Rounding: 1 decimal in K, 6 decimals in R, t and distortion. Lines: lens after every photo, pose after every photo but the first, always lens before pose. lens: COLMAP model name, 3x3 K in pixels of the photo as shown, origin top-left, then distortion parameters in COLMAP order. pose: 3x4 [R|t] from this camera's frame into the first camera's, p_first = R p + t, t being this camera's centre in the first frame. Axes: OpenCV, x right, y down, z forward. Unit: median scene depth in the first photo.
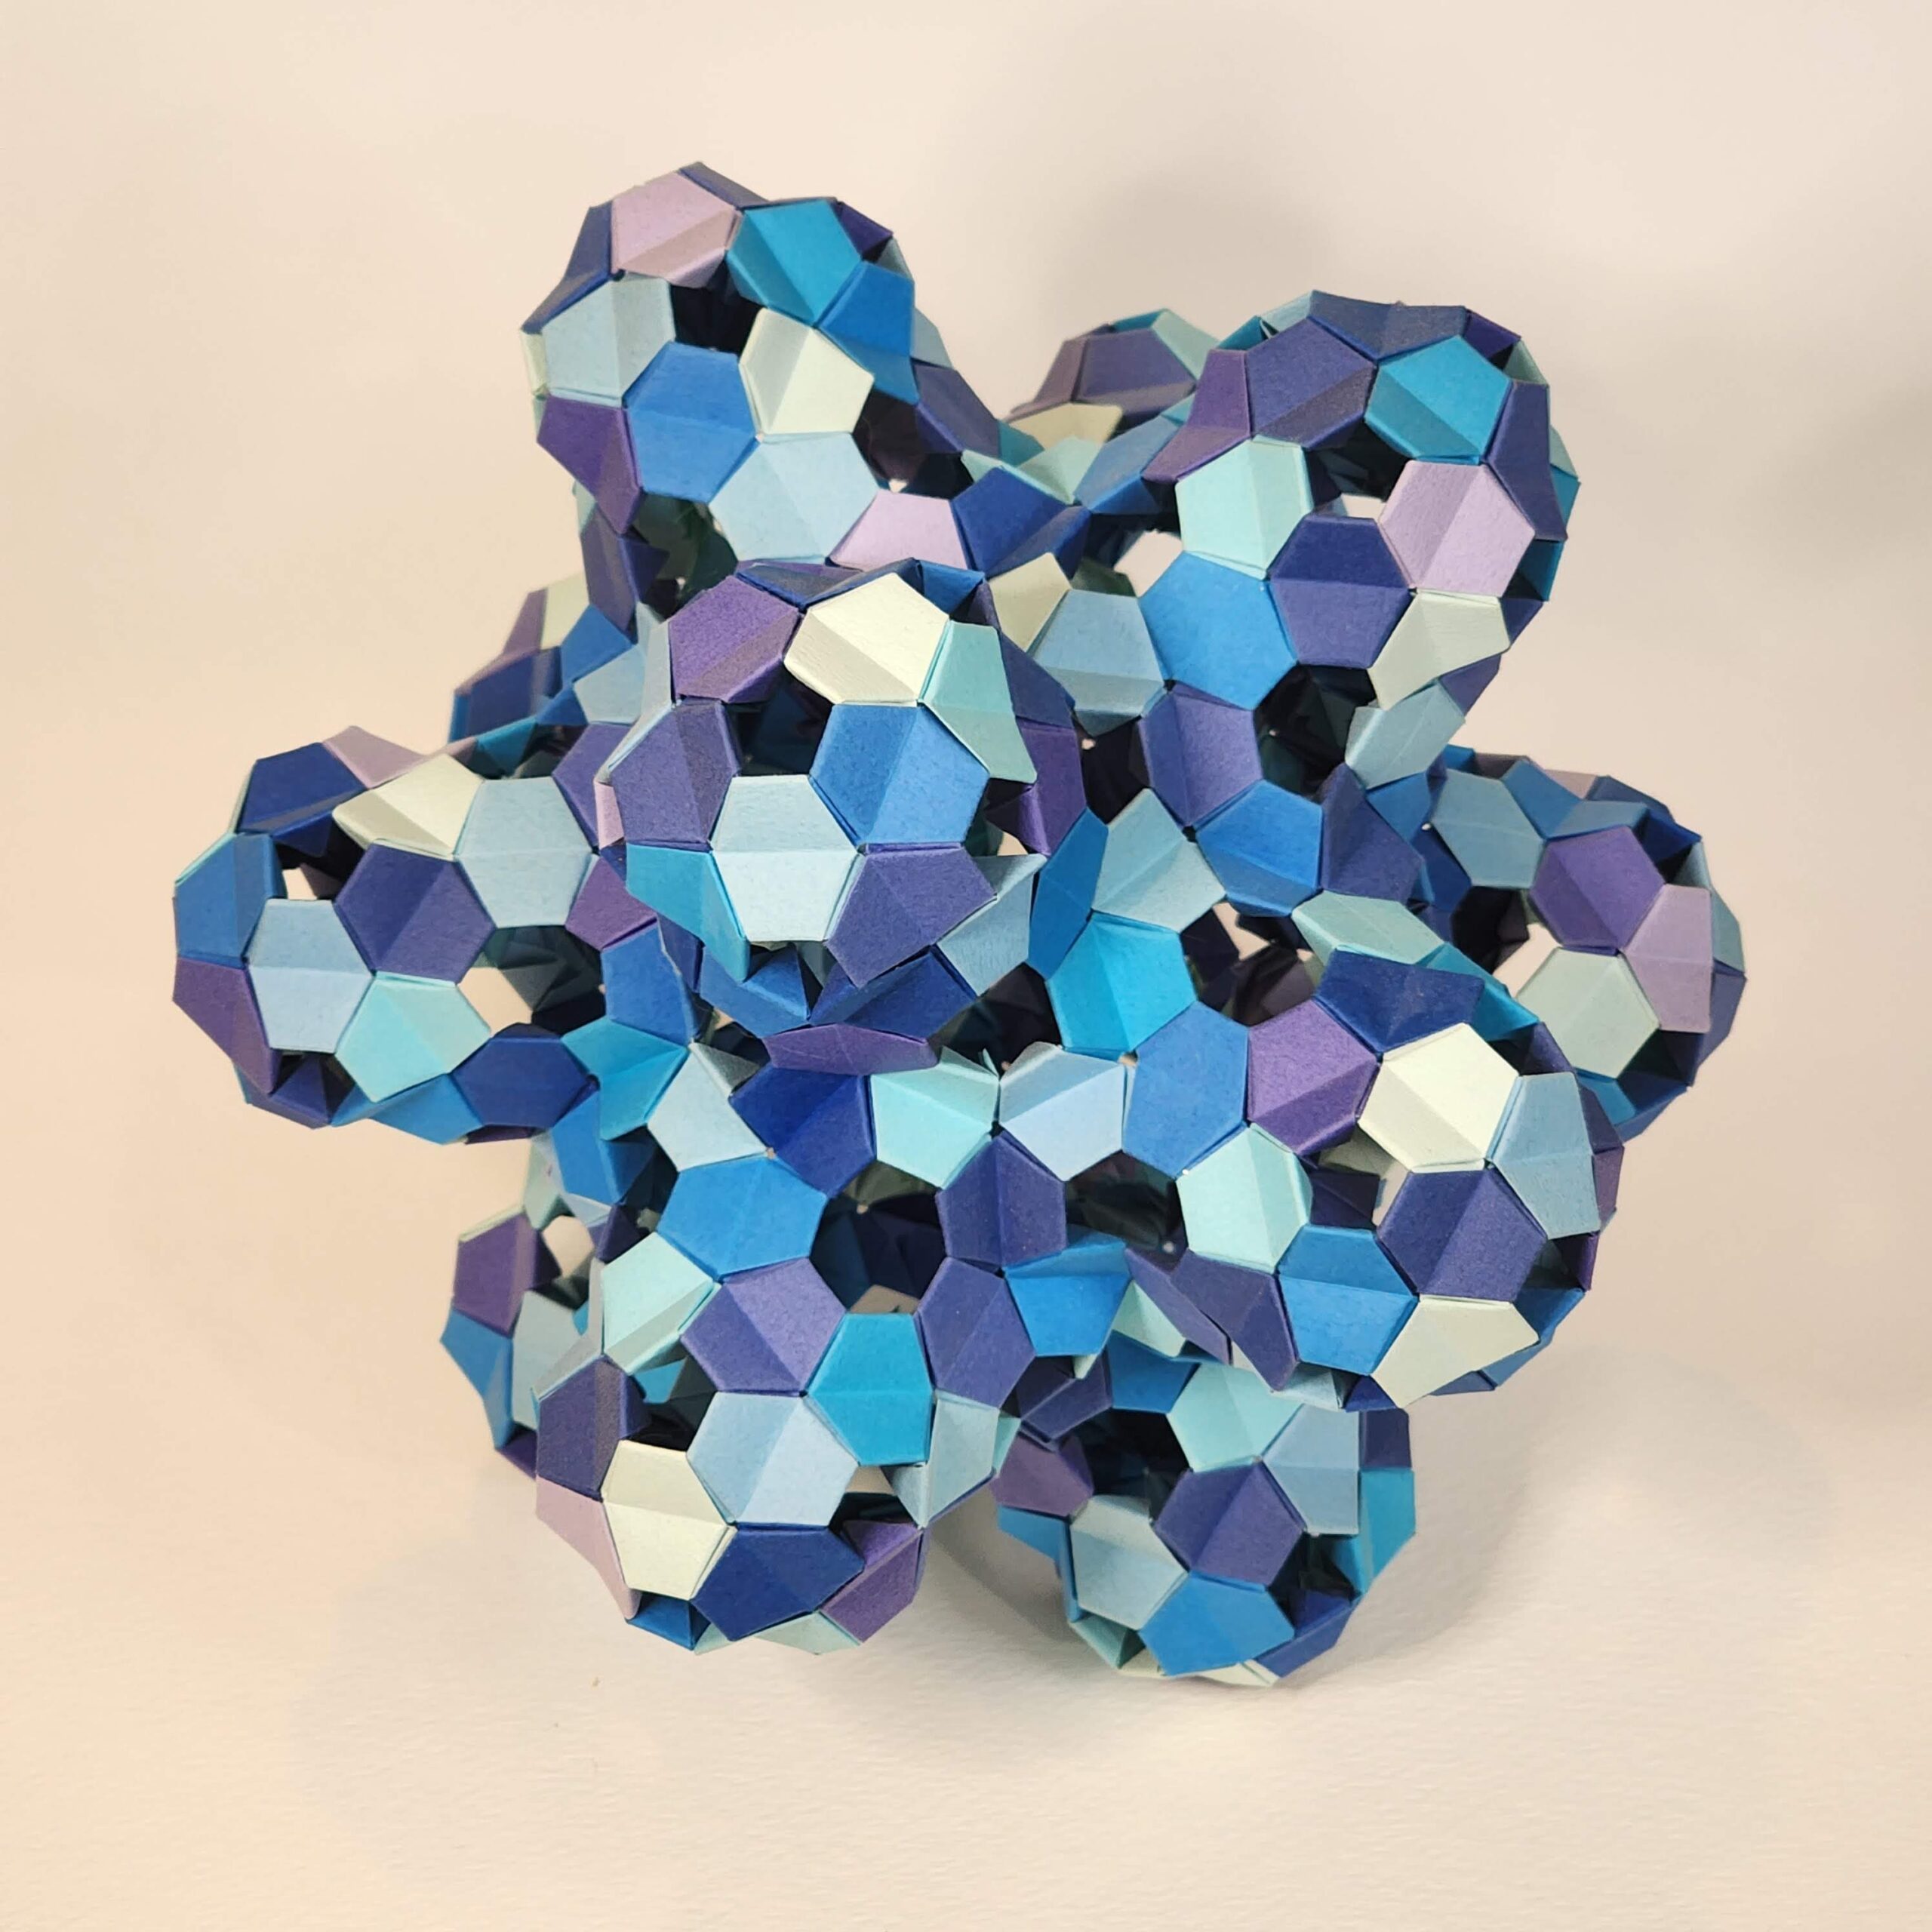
lens RADIAL K [[5043.0, 0, 969.9], [0, 5043.0, 975.4], [0, 0, 1]] dist [0.014745, 0.000000]
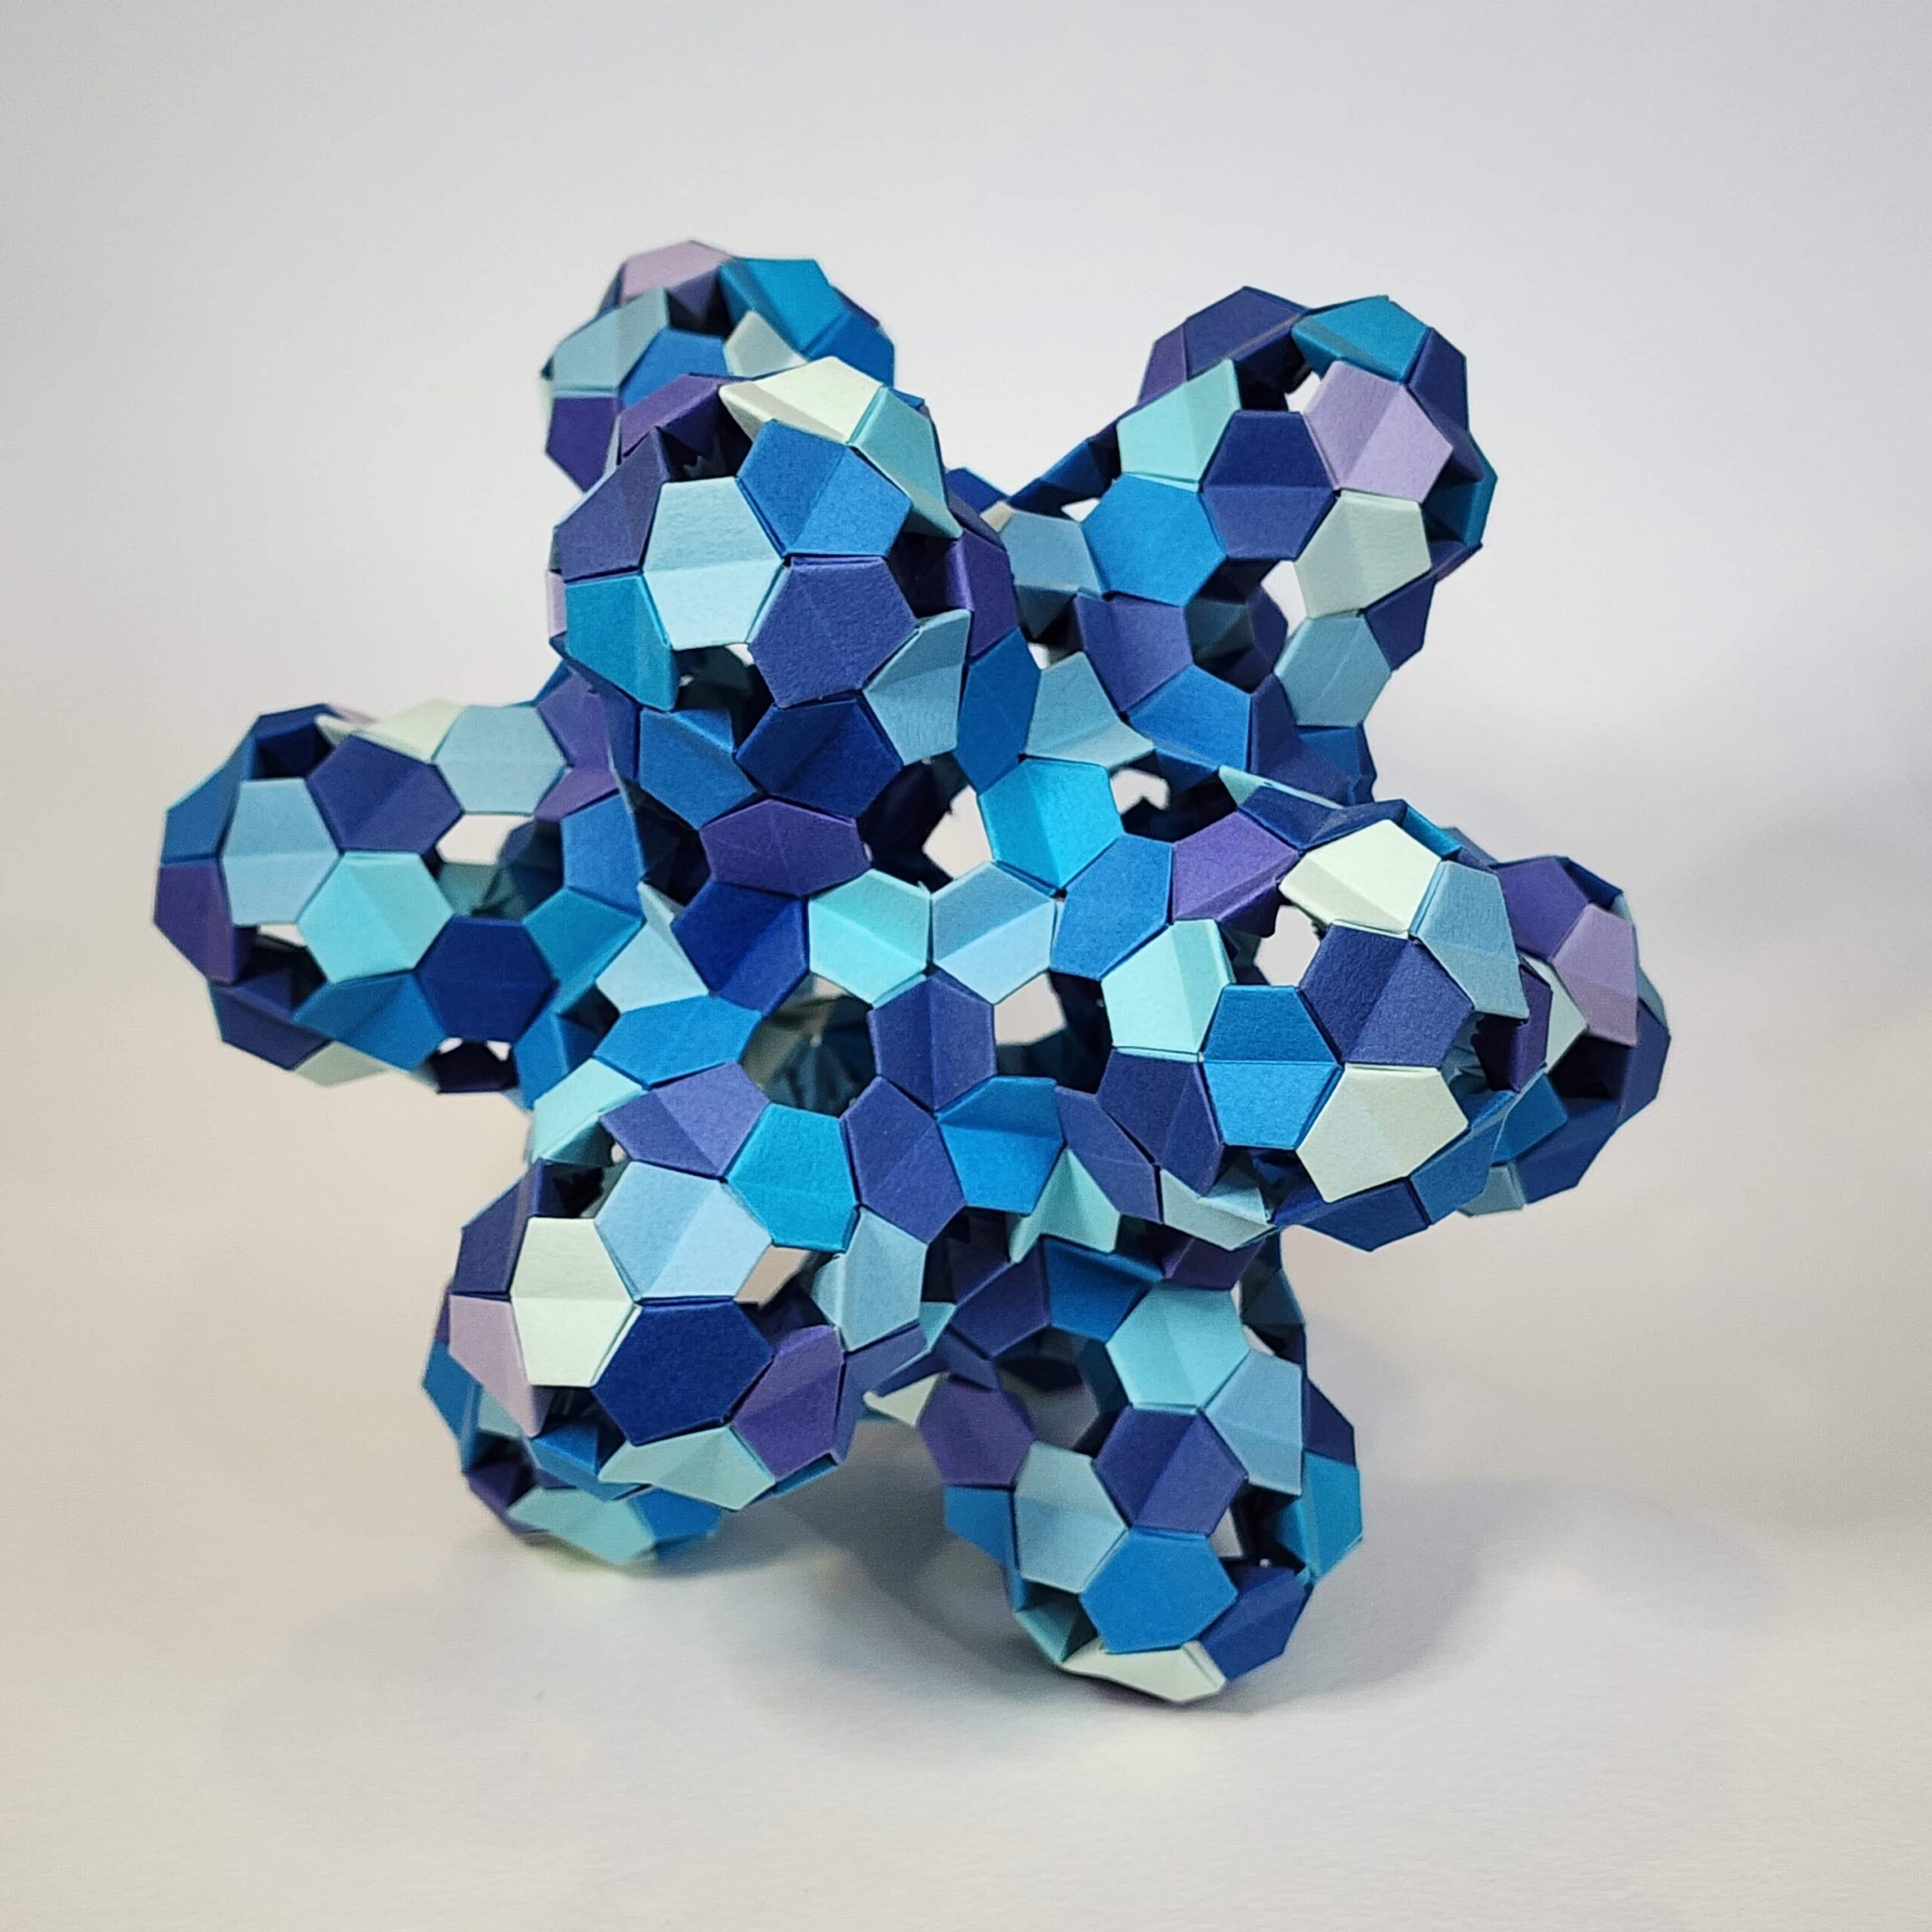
lens RADIAL K [[3388.8, 0, 984.1], [0, 3388.8, 933.9], [0, 0, 1]] dist [0.445437, 0.000000]
pose [[0.999044, 0.012625, -0.041861, 0.044856], [-0.026524, 0.936120, -0.350678, 0.265762], [0.034760, 0.351453, 0.935560, 0.351328]]
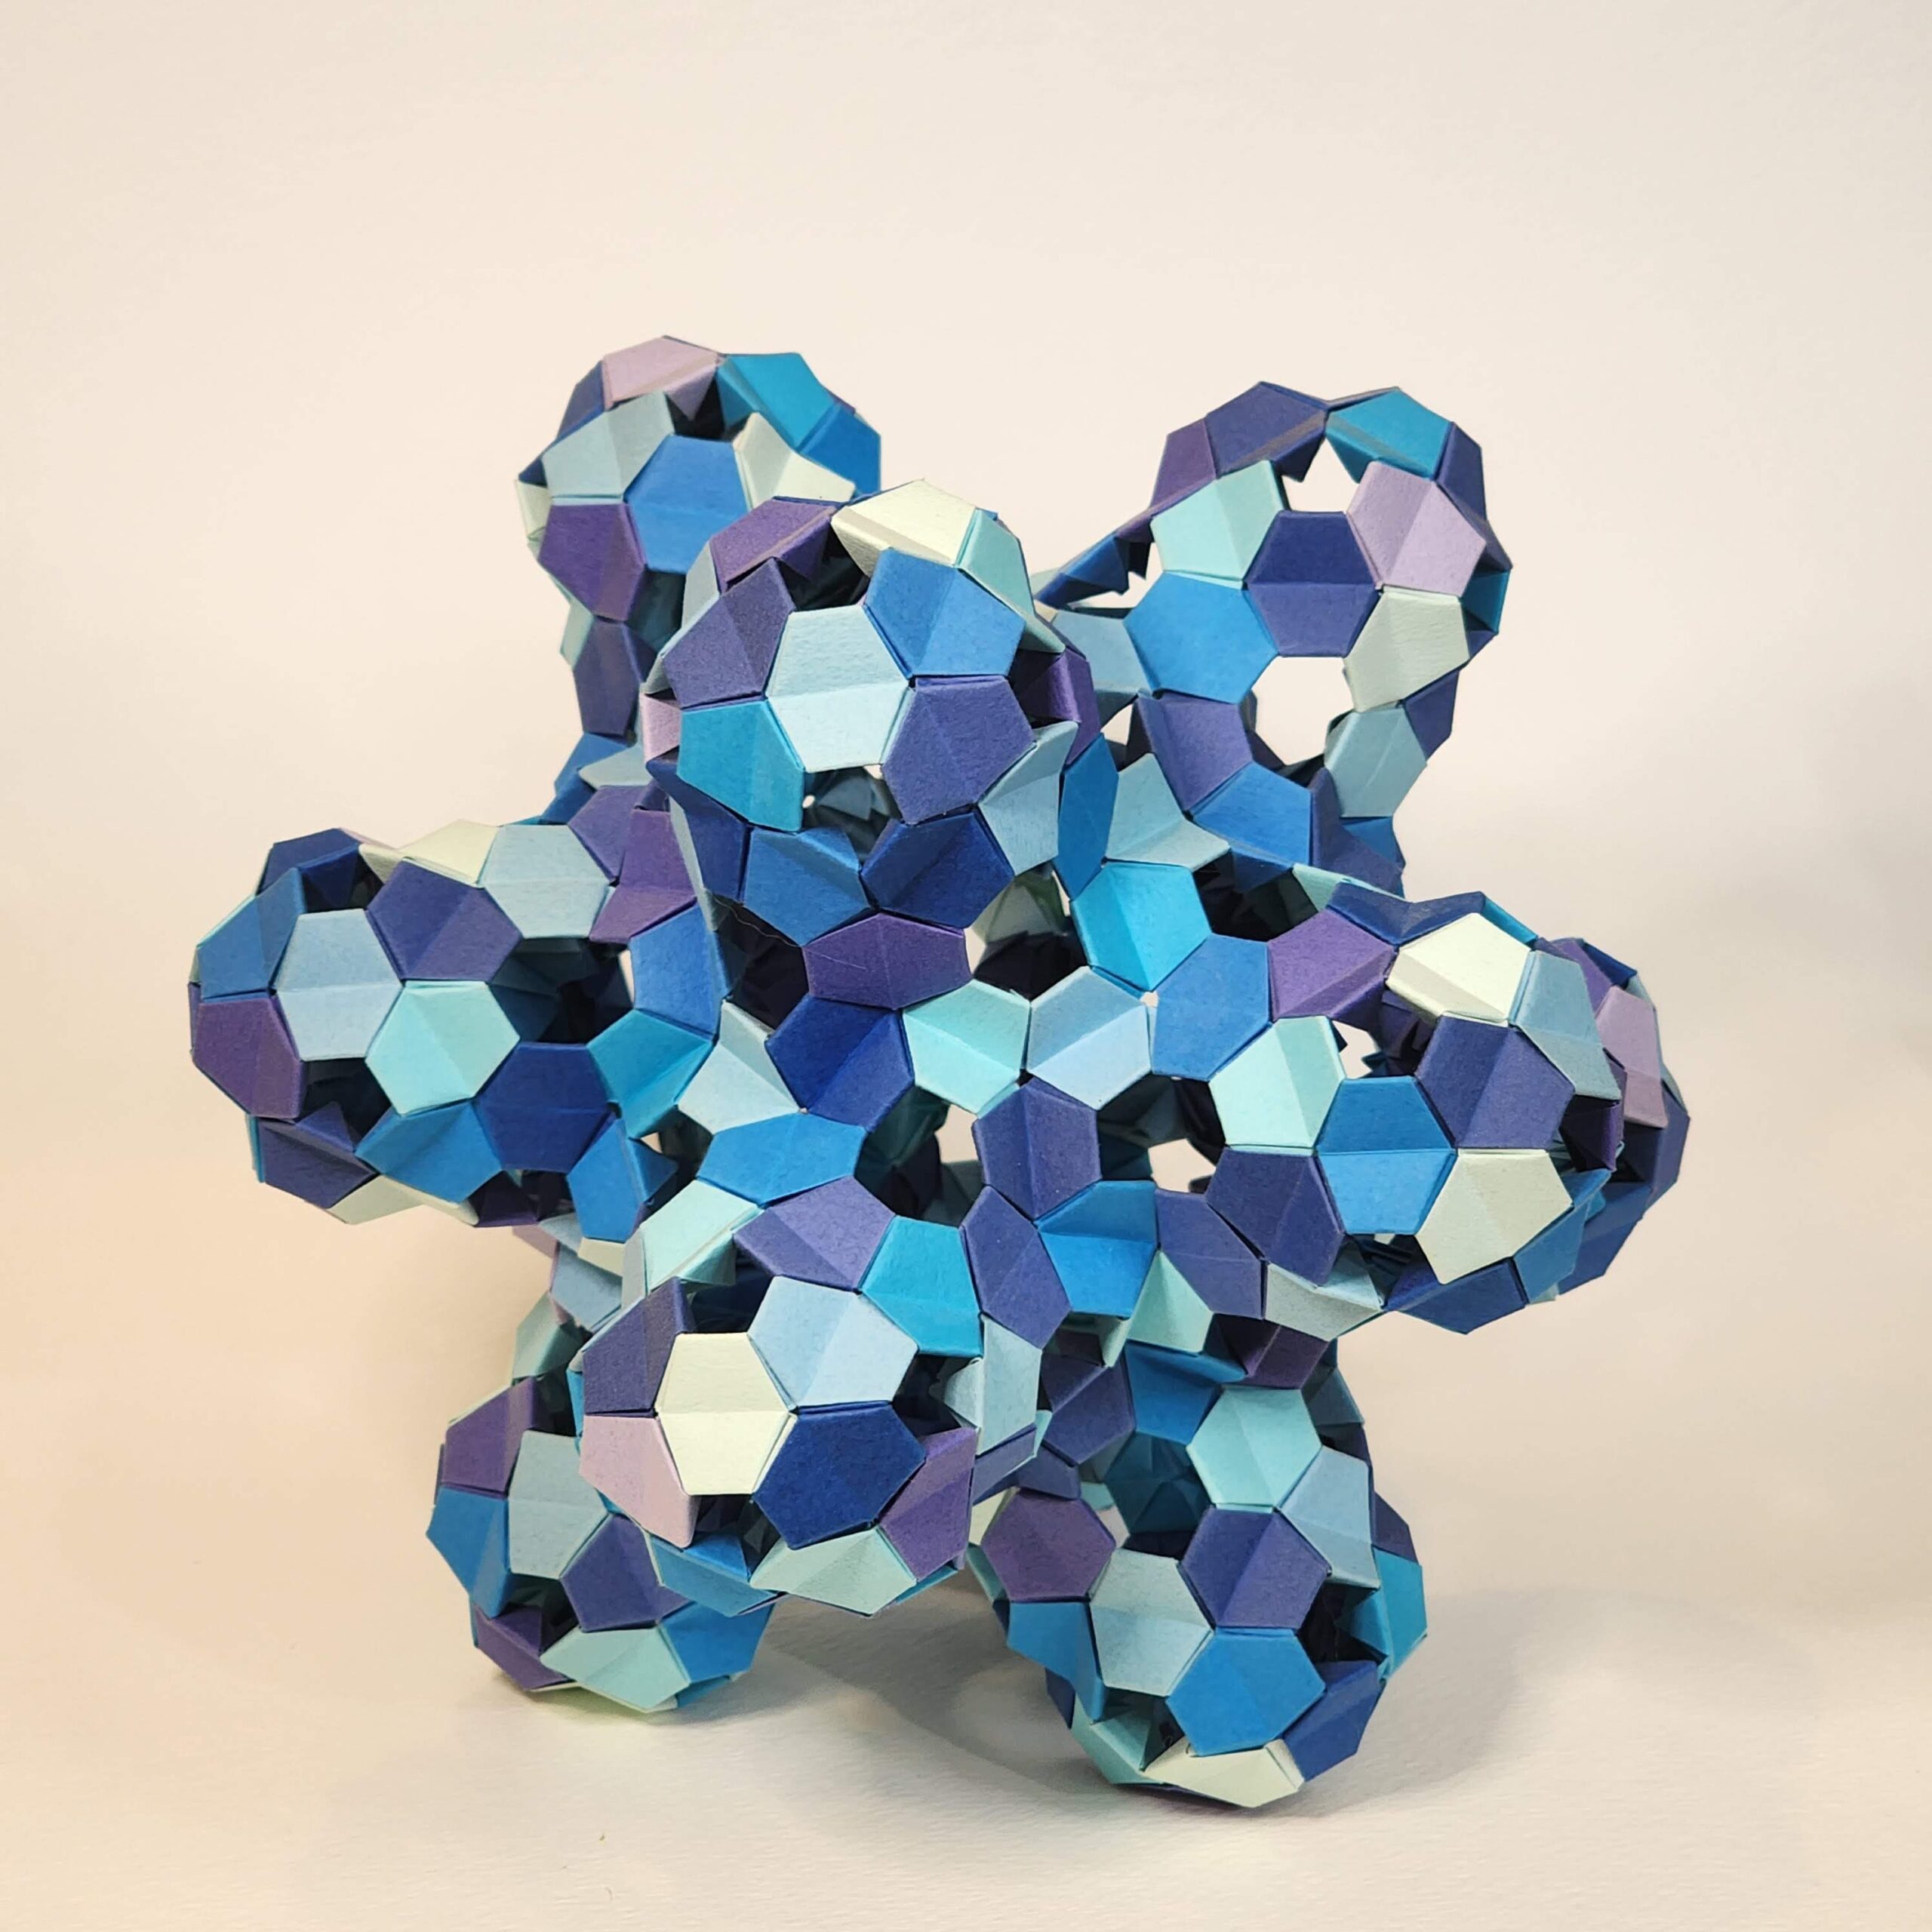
lens RADIAL K [[5043.0, 0, 964.4], [0, 5043.0, 956.6], [0, 0, 1]] dist [0.014745, 0.000000]
pose [[0.995516, -0.024517, 0.091360, -0.099998], [0.056415, 0.929140, -0.365397, 0.382358], [-0.075928, 0.368913, 0.926357, 0.040594]]
